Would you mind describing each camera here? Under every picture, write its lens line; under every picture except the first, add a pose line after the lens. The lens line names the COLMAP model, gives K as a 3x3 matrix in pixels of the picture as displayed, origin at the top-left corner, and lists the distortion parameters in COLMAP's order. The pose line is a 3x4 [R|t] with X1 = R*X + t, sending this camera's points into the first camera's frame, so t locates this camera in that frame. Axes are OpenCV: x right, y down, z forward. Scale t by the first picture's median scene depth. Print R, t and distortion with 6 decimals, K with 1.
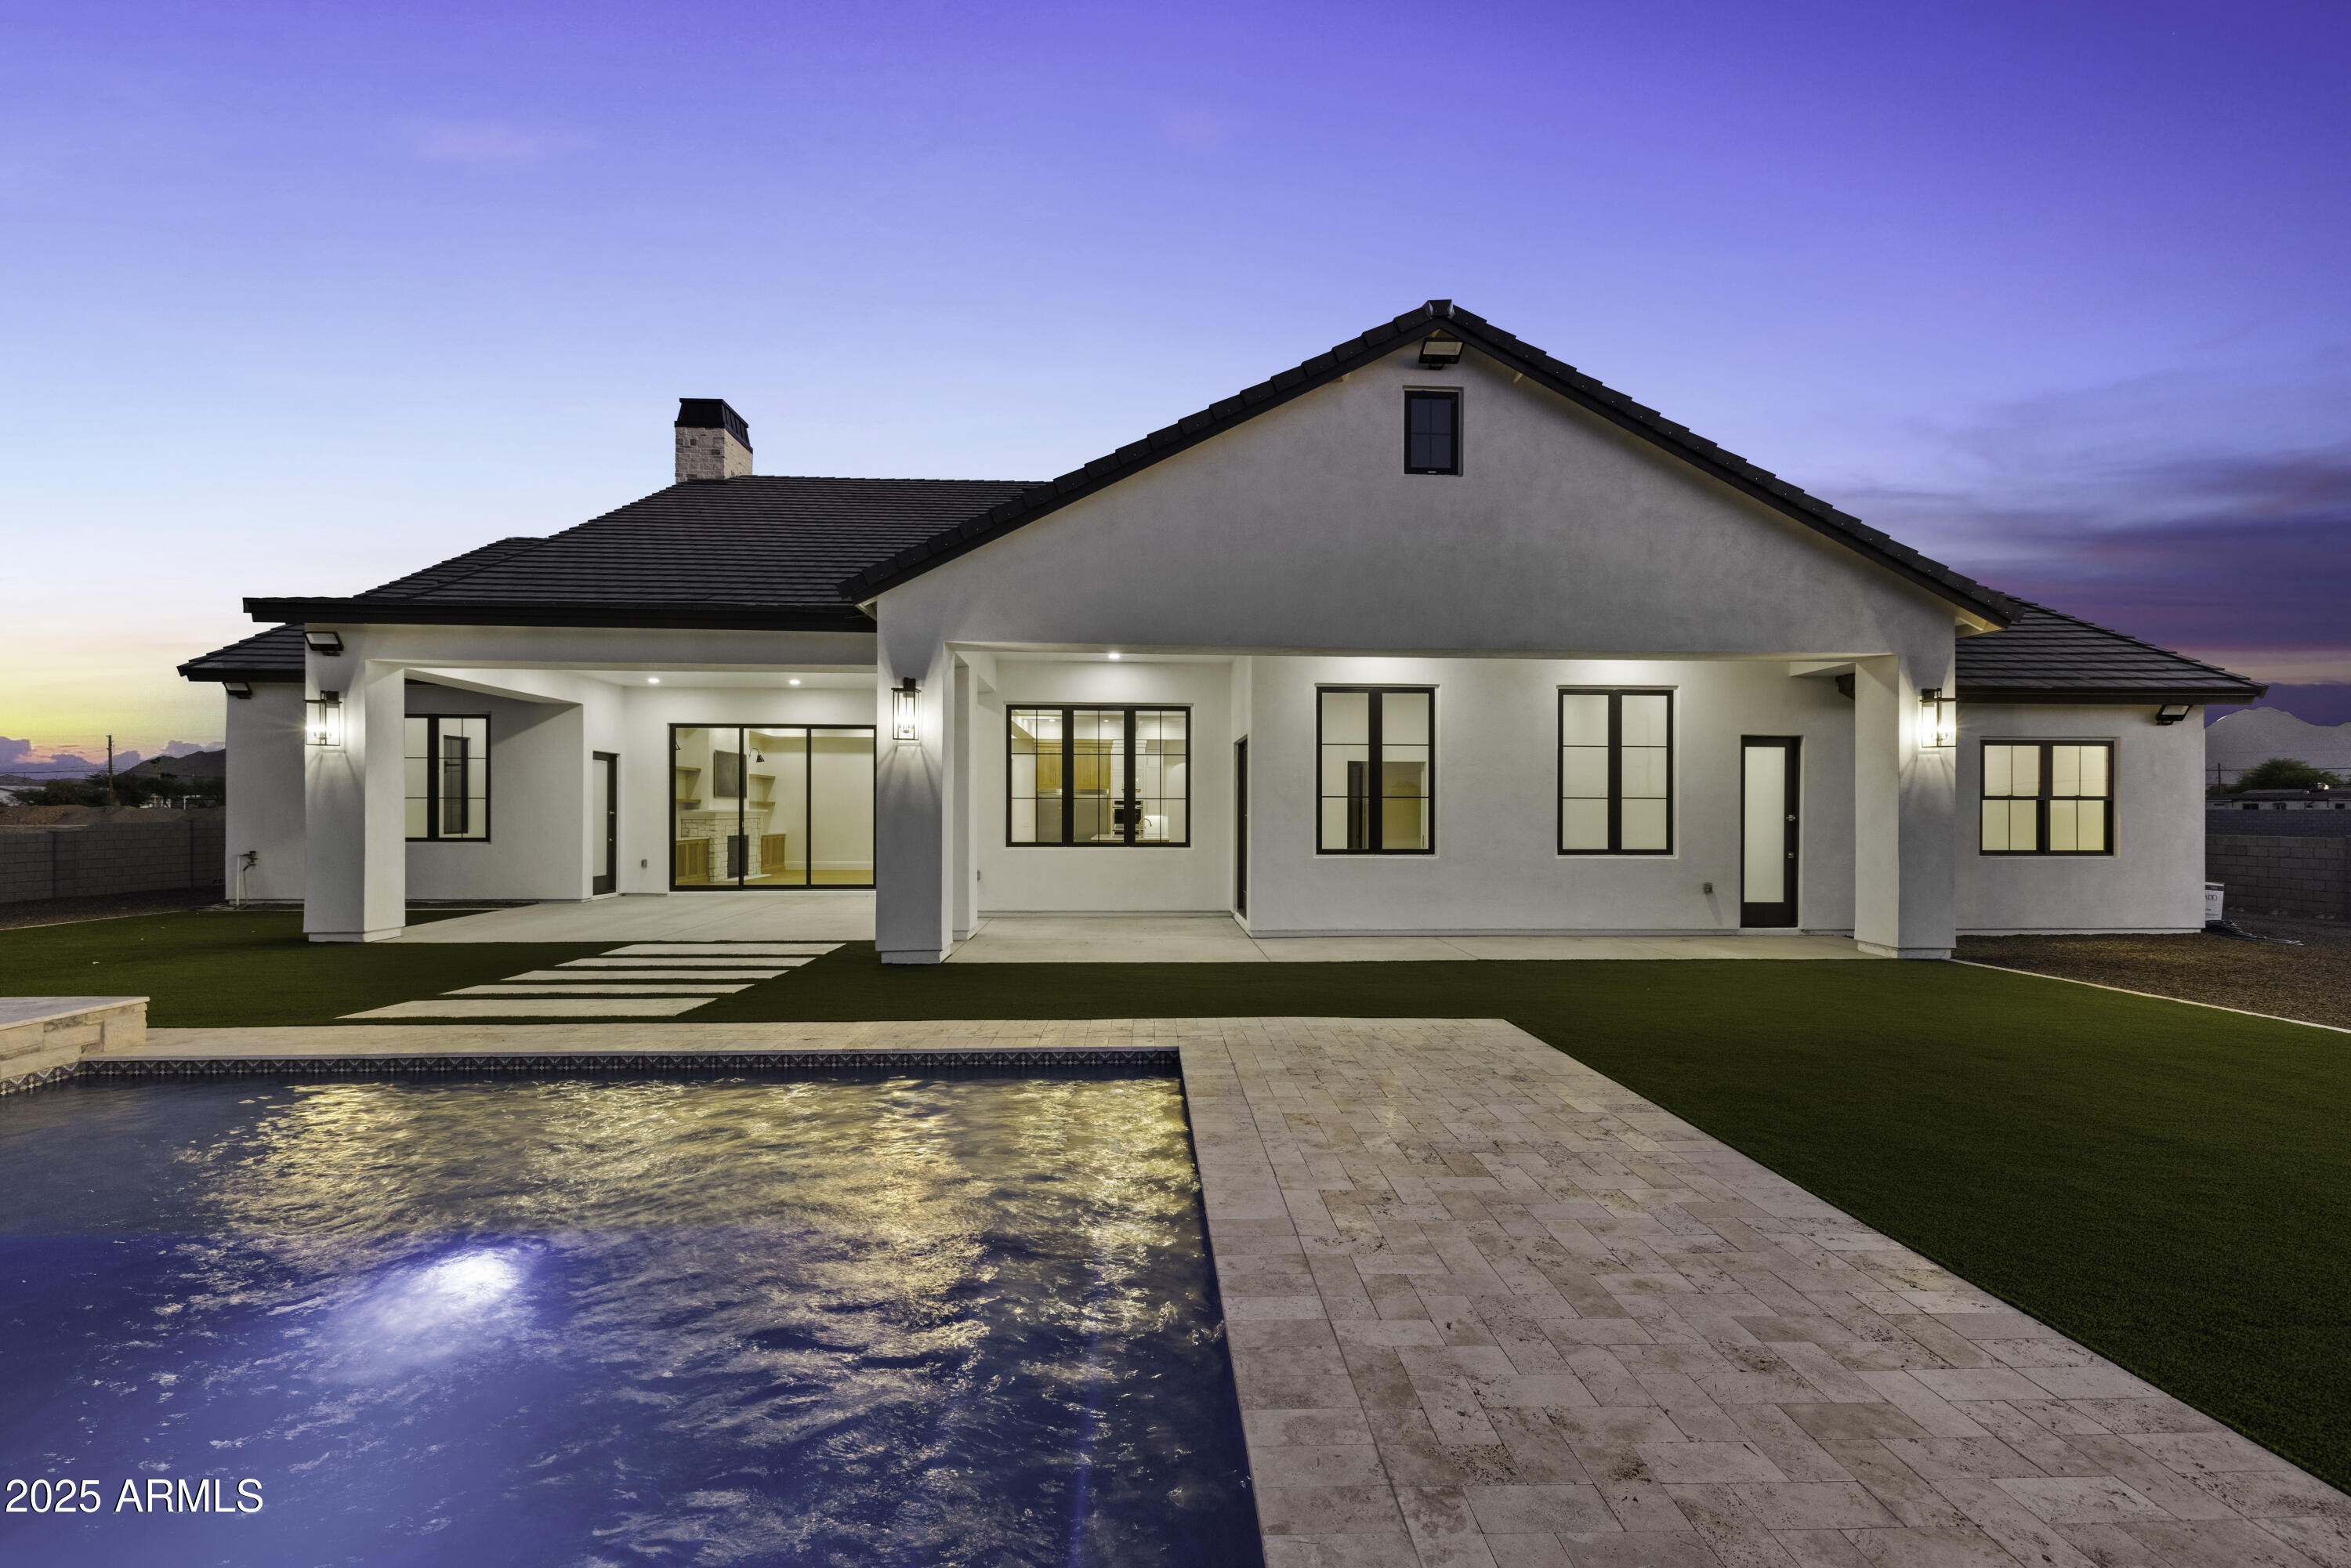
lens RADIAL K [[1031.3, 0, 1175.5], [0, 1031.3, 784.0], [0, 0, 1]] dist [0.002375, 0.000132]
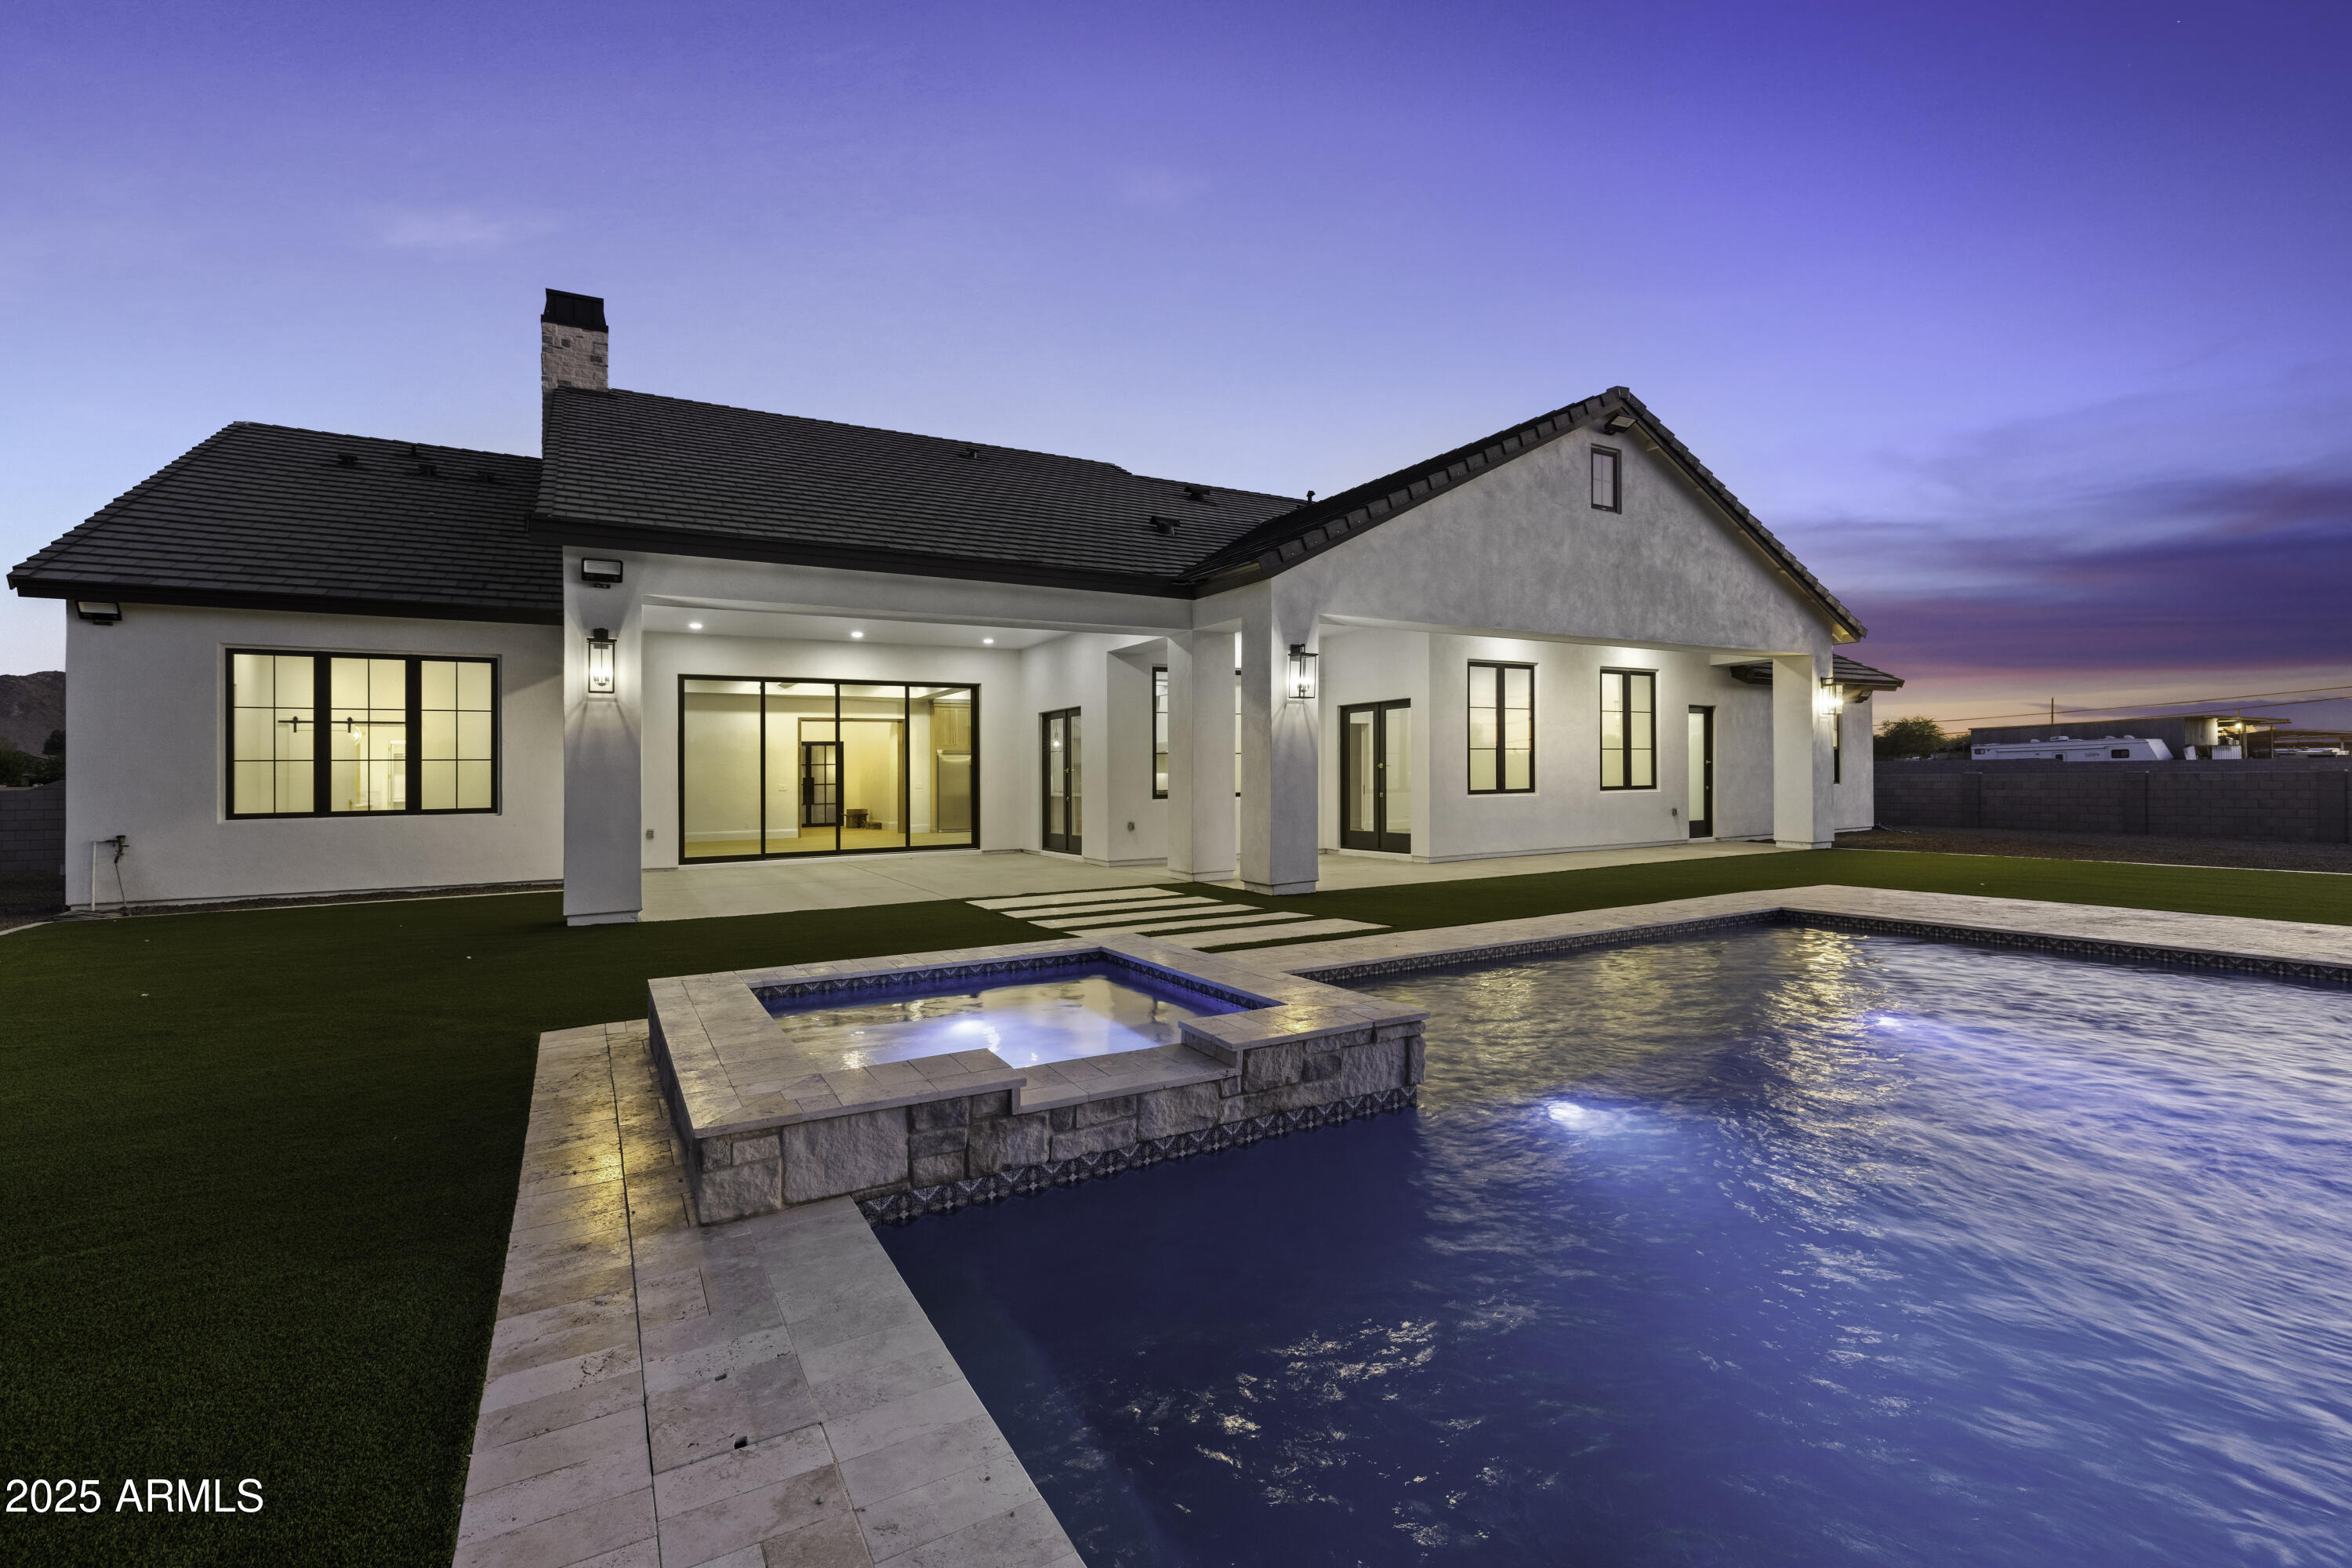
lens RADIAL K [[1035.3, 0, 1175.5], [0, 1035.3, 746.4], [0, 0, 1]] dist [0.000373, 0.000134]
pose [[0.894141, -0.003437, 0.447771, -0.739457], [0.005246, 0.999982, -0.002800, 0.010919], [-0.447754, 0.004853, 0.894144, 0.025613]]
